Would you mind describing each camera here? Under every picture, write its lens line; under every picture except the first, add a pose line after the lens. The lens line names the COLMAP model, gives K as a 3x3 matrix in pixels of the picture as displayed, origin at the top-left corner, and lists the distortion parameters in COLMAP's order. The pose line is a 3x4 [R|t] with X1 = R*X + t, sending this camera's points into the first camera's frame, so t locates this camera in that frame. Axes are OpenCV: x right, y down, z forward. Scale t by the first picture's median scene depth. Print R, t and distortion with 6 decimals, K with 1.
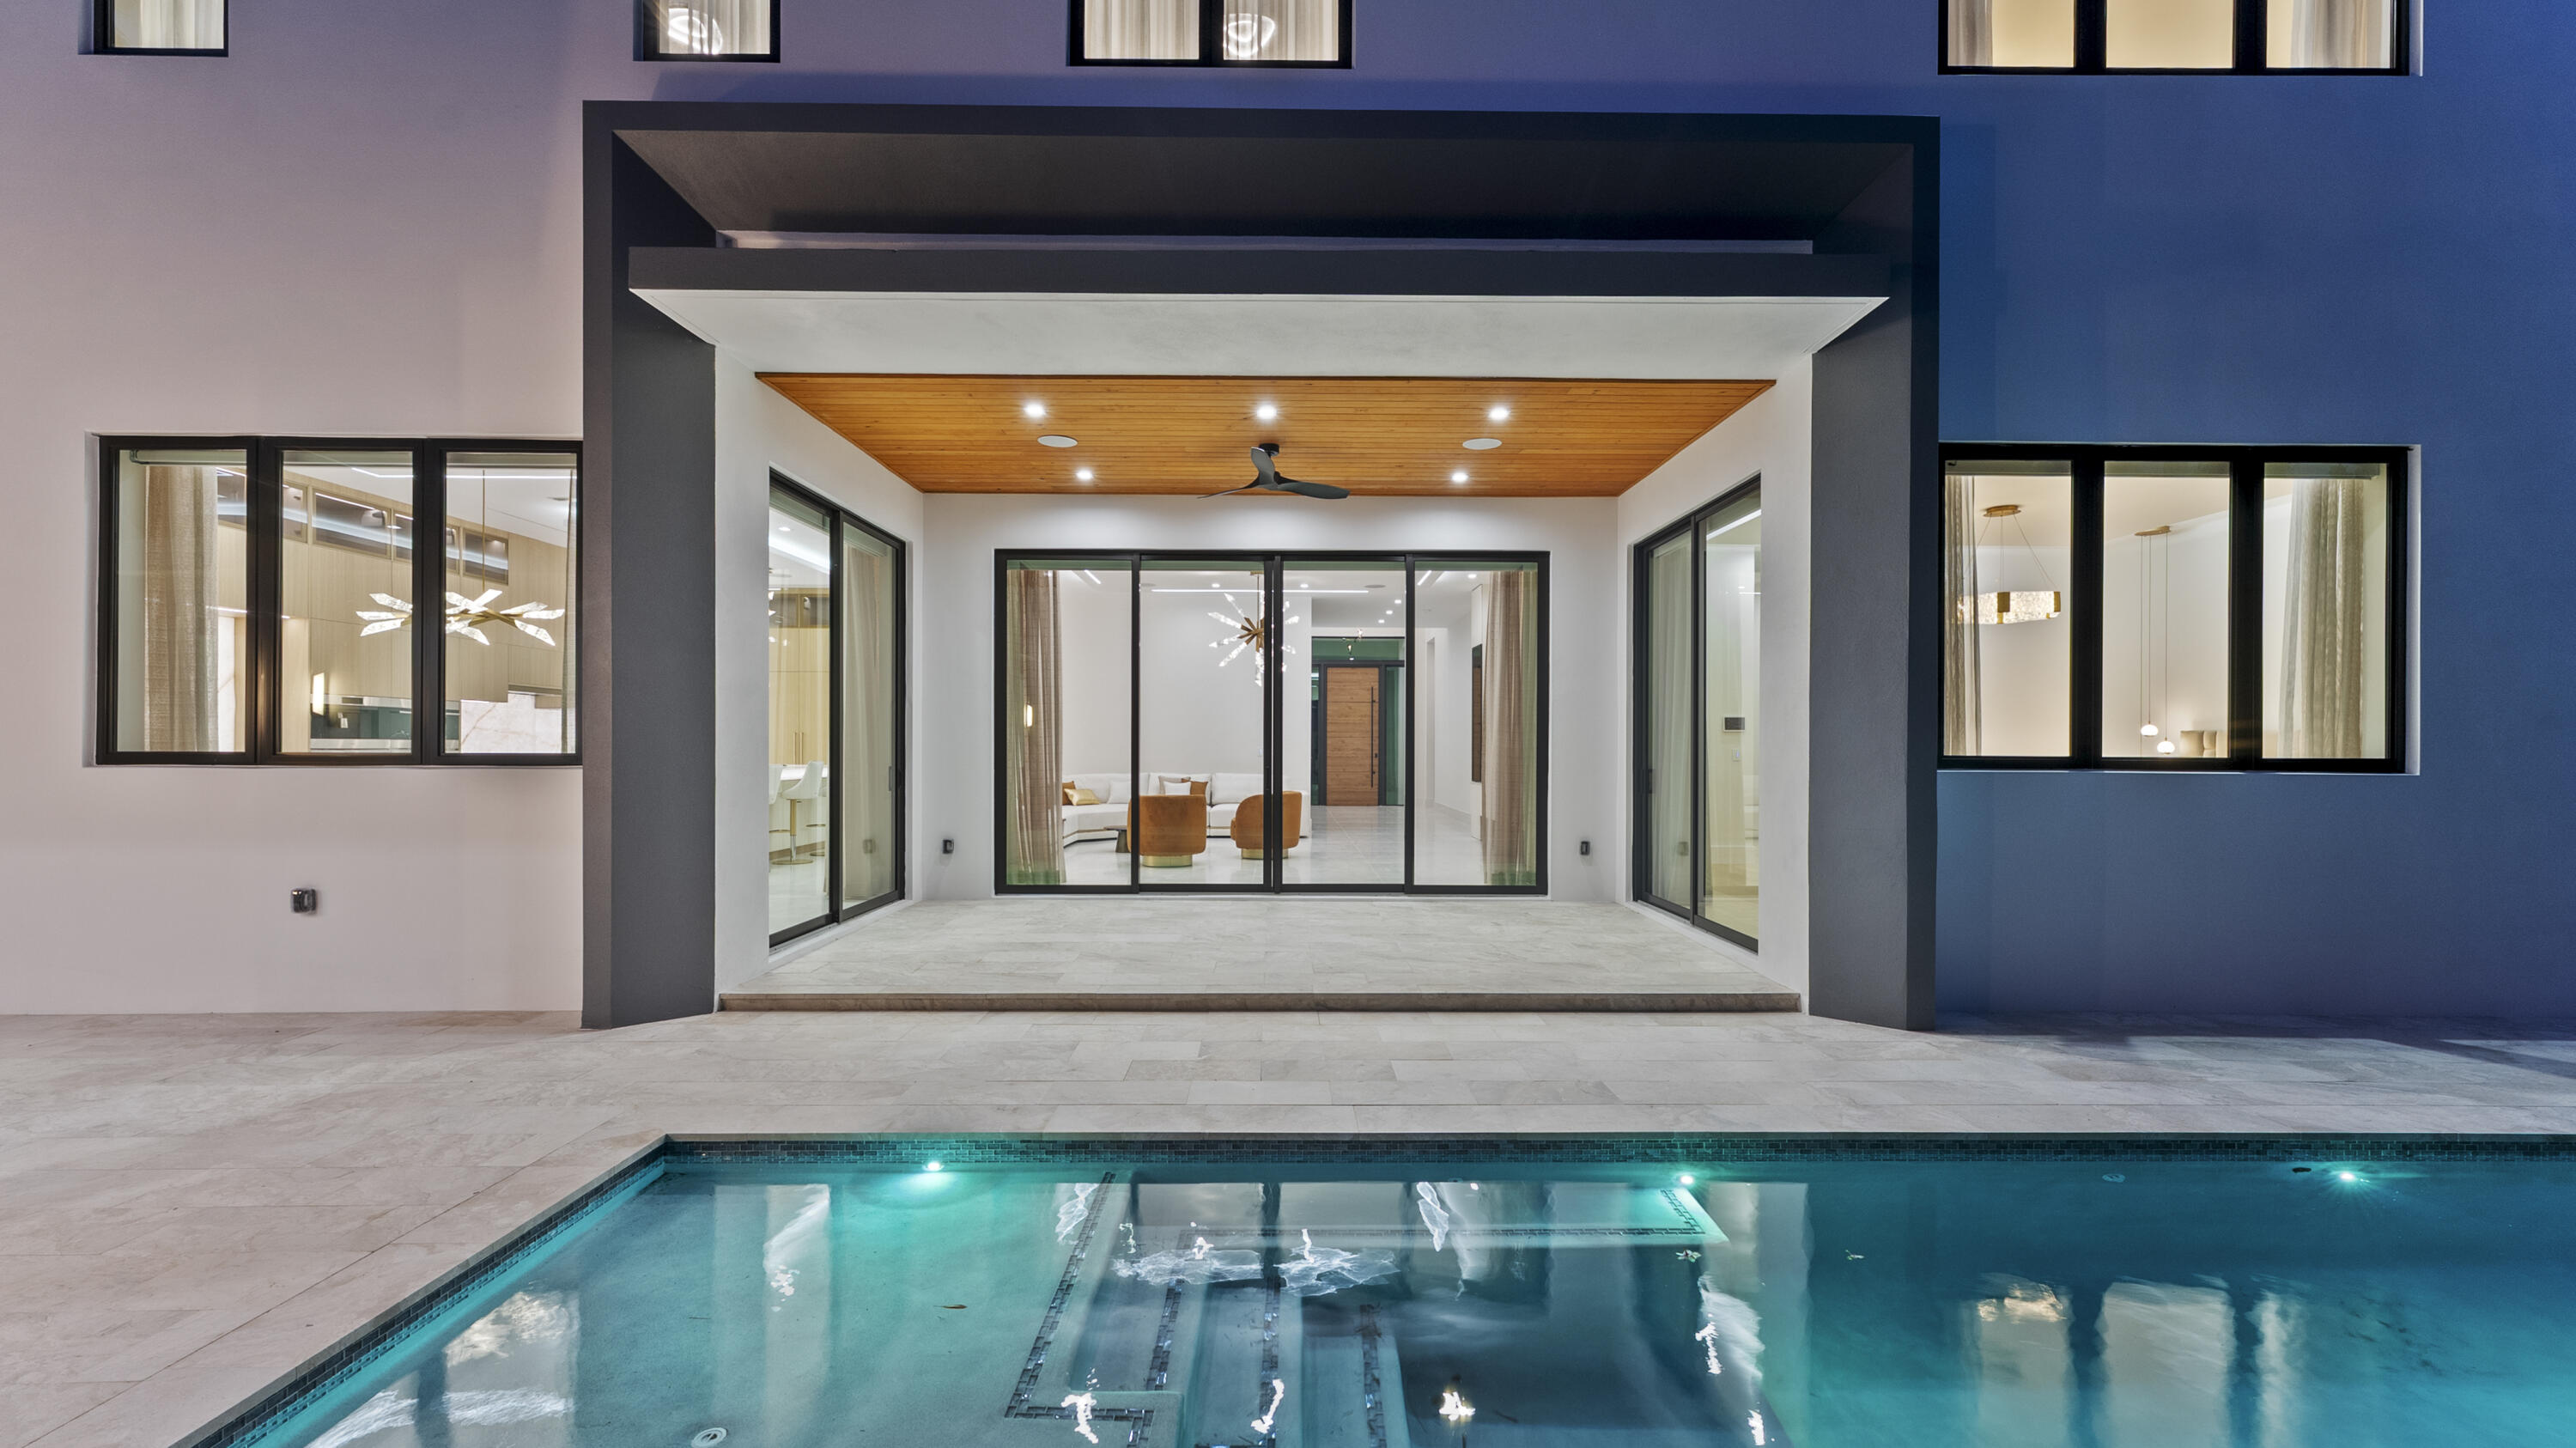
lens RADIAL K [[1053.8, 0, 1295.4], [0, 1053.8, 760.4], [0, 0, 1]] dist [0.012537, -0.000071]
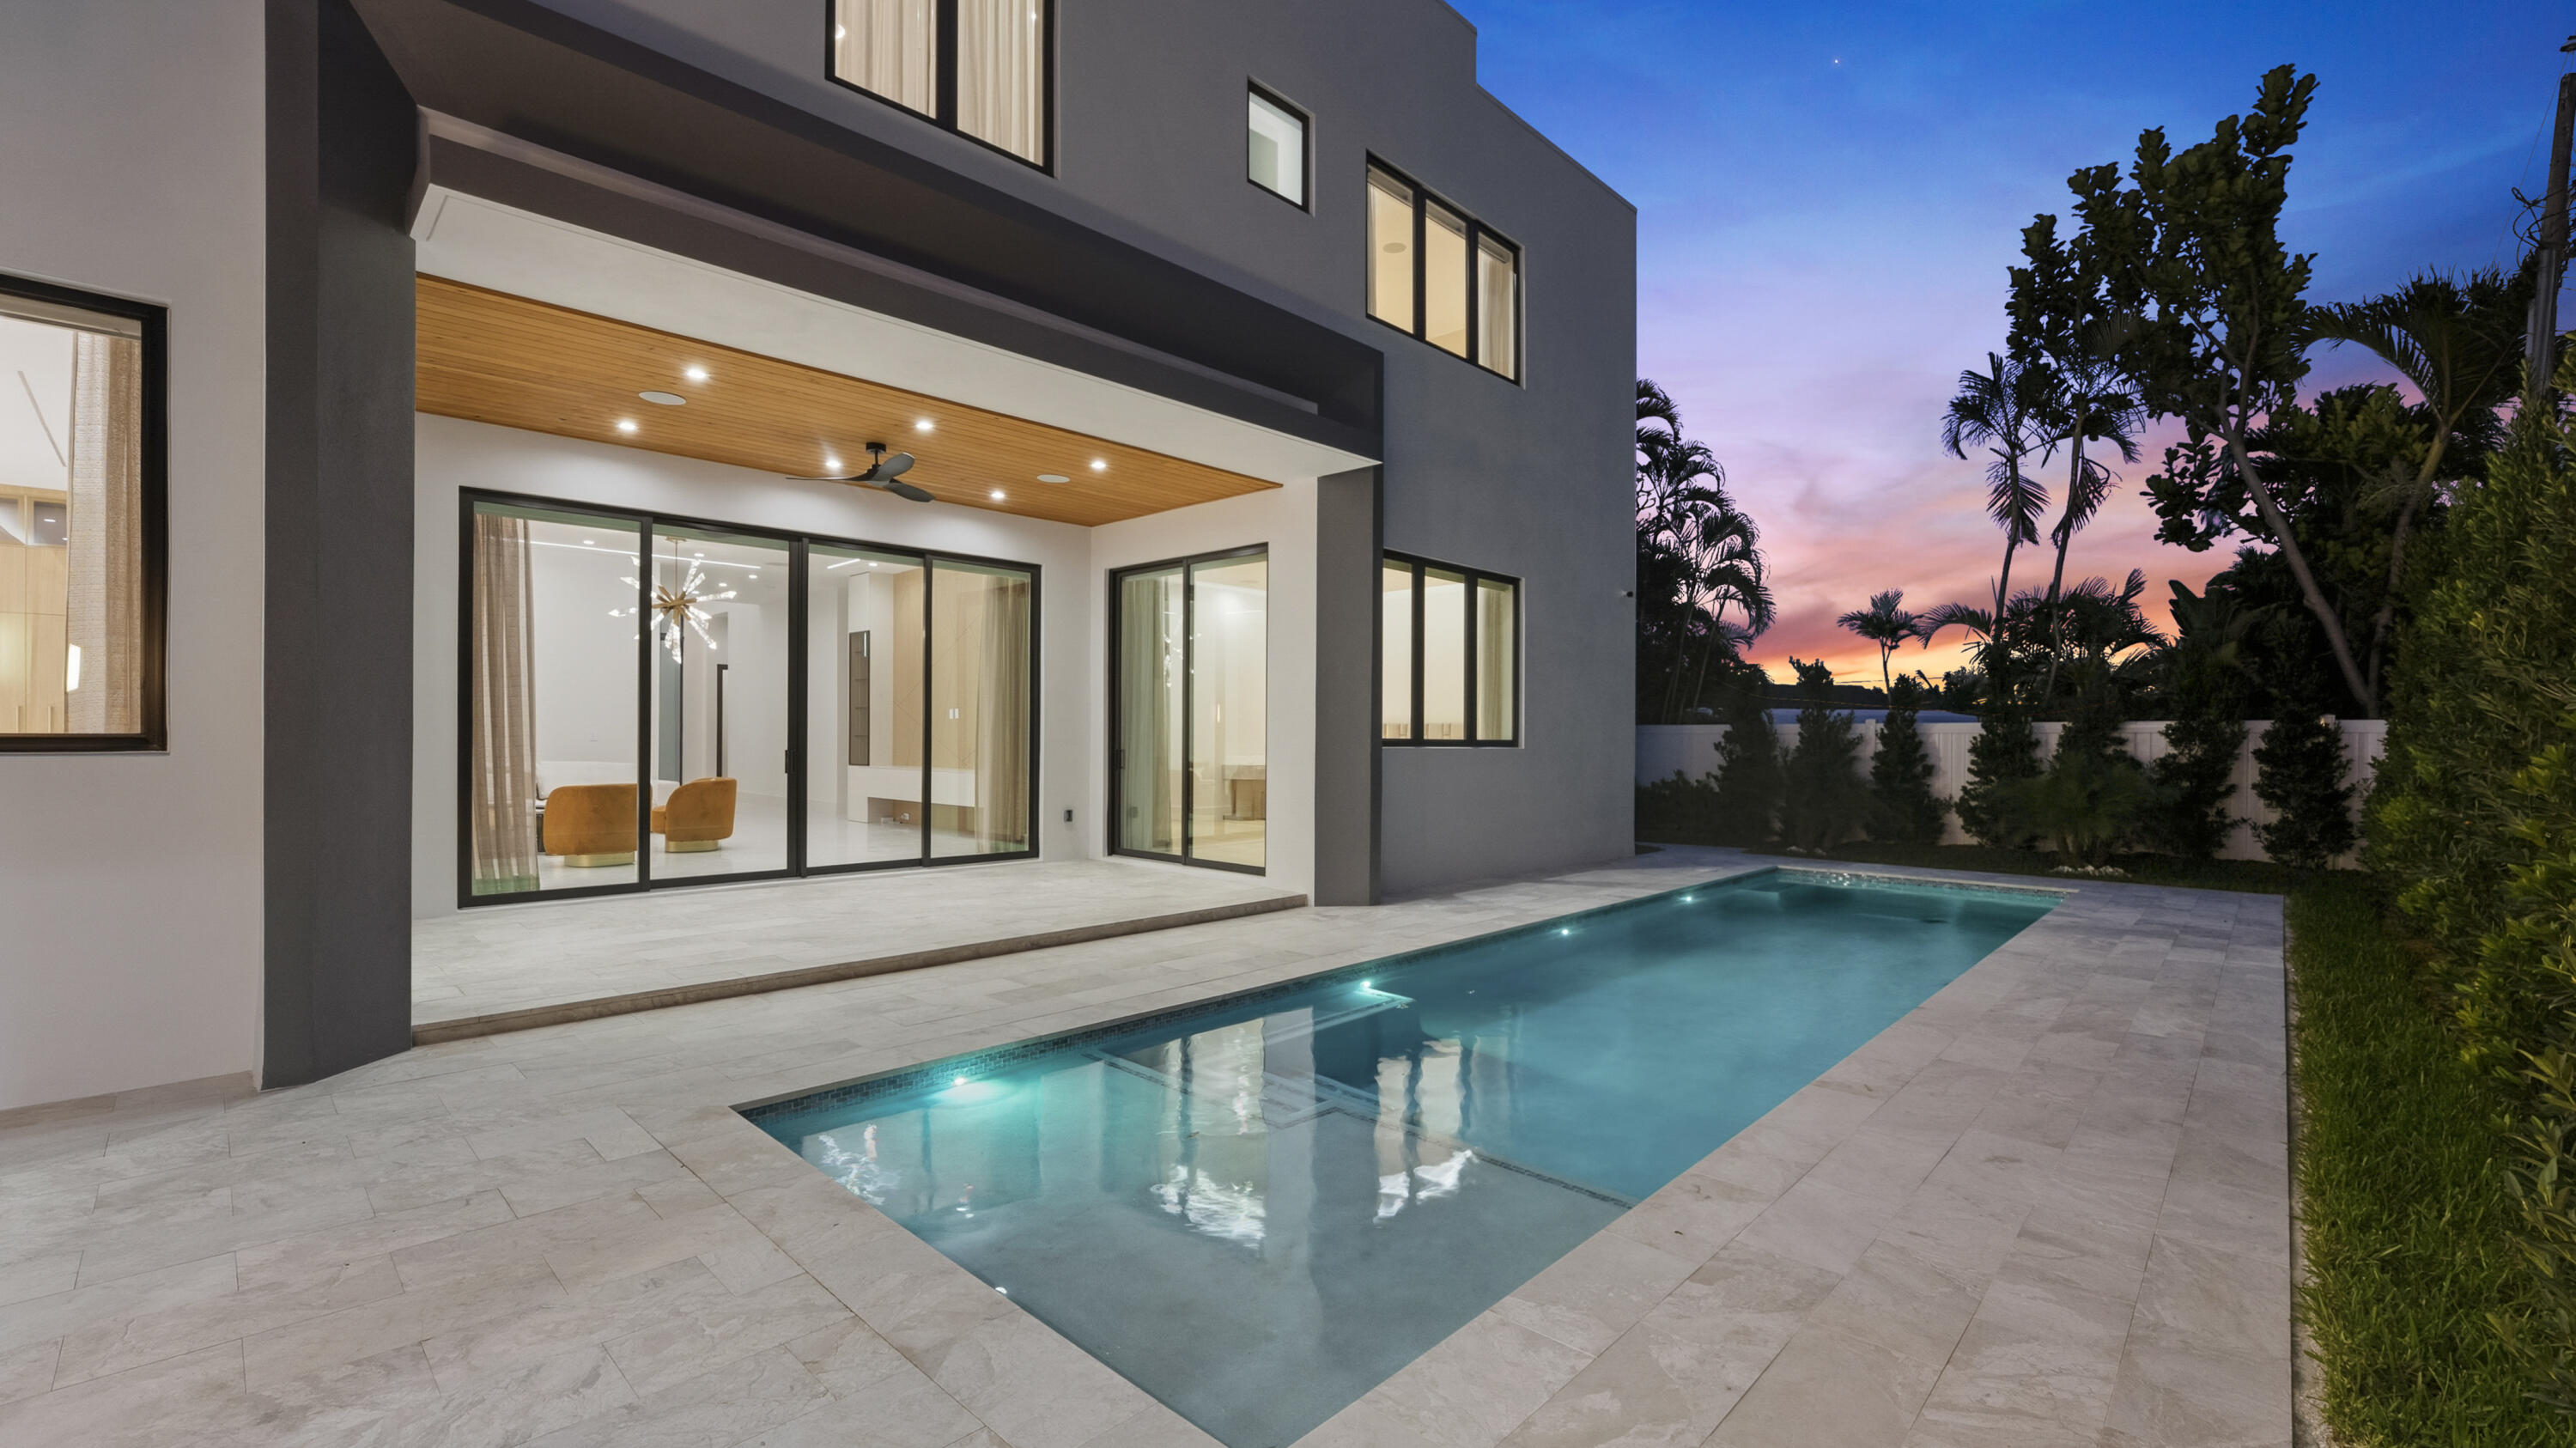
lens RADIAL K [[1053.8, 0, 1302.6], [0, 1053.8, 727.7], [0, 0, 1]] dist [0.012537, -0.000071]
pose [[0.706378, 0.008838, 0.707779, -0.575679], [0.007120, 0.999783, -0.019590, 0.012077], [-0.707799, 0.018877, 0.706162, -0.060945]]
